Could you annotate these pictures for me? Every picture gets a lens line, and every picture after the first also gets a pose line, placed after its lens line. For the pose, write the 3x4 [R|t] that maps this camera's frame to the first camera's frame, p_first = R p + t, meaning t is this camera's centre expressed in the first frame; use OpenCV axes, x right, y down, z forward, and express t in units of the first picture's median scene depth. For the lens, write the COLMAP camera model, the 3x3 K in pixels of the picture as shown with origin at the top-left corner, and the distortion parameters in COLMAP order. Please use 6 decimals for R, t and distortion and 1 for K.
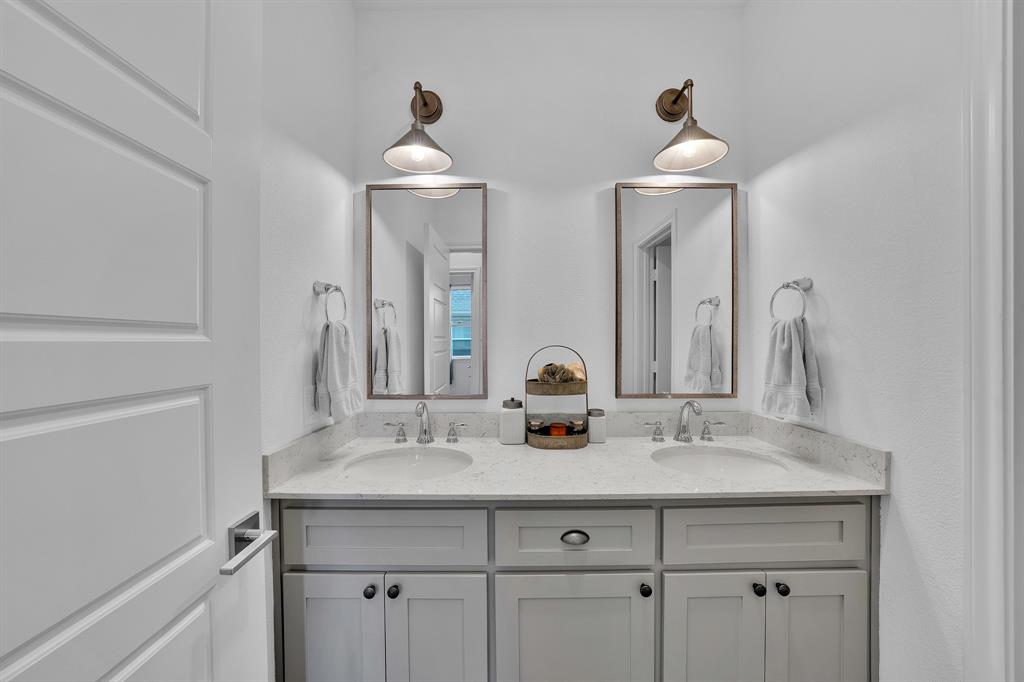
lens RADIAL K [[360.5, 0, 512.0], [0, 360.5, 341.0], [0, 0, 1]] dist [-0.000713, -0.000042]
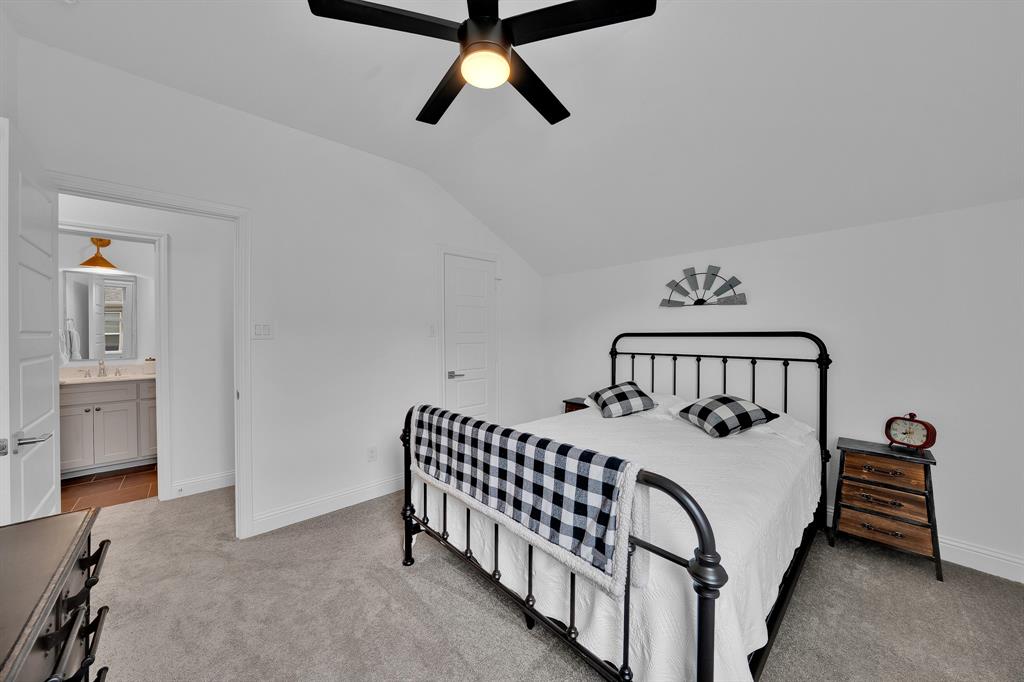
lens RADIAL K [[360.5, 0, 512.0], [0, 360.5, 341.0], [0, 0, 1]] dist [-0.000713, -0.000042]
pose [[0.756860, -0.004565, 0.653561, 0.300874], [0.002023, 0.999987, 0.004642, 0.018019], [-0.653574, -0.002192, 0.756860, -2.974384]]
